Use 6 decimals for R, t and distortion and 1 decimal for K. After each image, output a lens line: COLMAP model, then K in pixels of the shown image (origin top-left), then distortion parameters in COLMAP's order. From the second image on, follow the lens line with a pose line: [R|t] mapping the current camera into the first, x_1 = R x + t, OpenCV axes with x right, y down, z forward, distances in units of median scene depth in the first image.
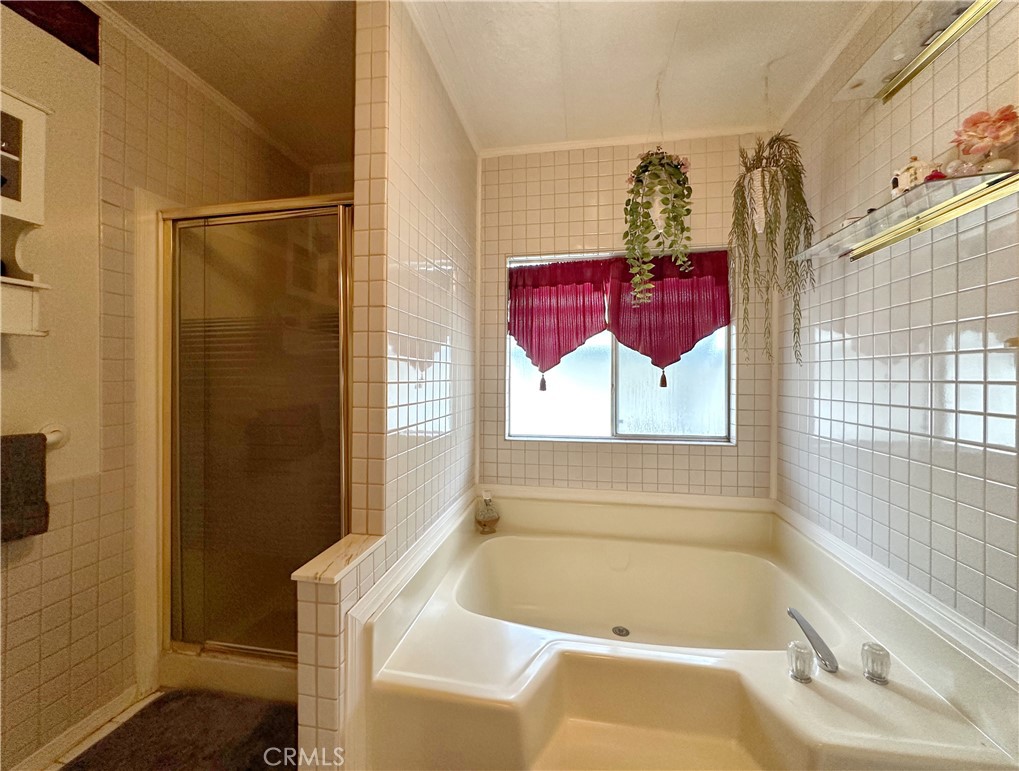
lens RADIAL K [[410.2, 0, 508.8], [0, 410.2, 378.6], [0, 0, 1]] dist [-0.002143, -0.000229]
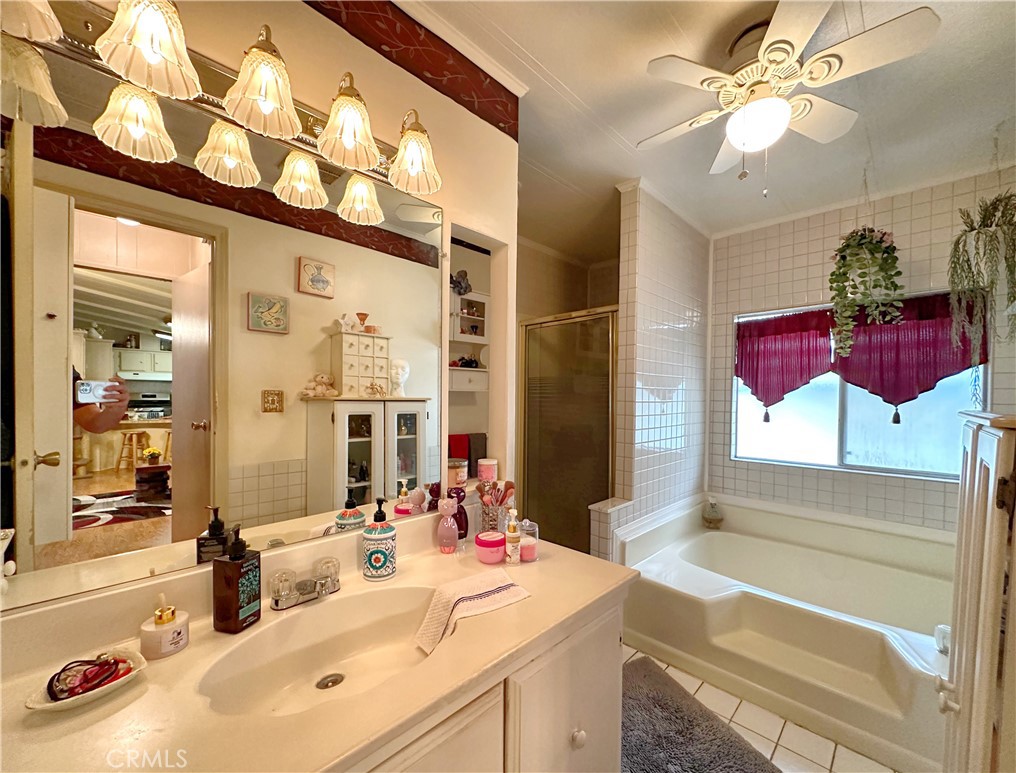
lens RADIAL K [[415.6, 0, 510.4], [0, 415.6, 400.5], [0, 0, 1]] dist [-0.000927, 0.000066]
pose [[0.824630, 0.013325, -0.565515, 0.158835], [-0.010440, 0.999911, 0.008336, -0.038283], [0.565576, -0.000970, 0.824696, -0.458172]]
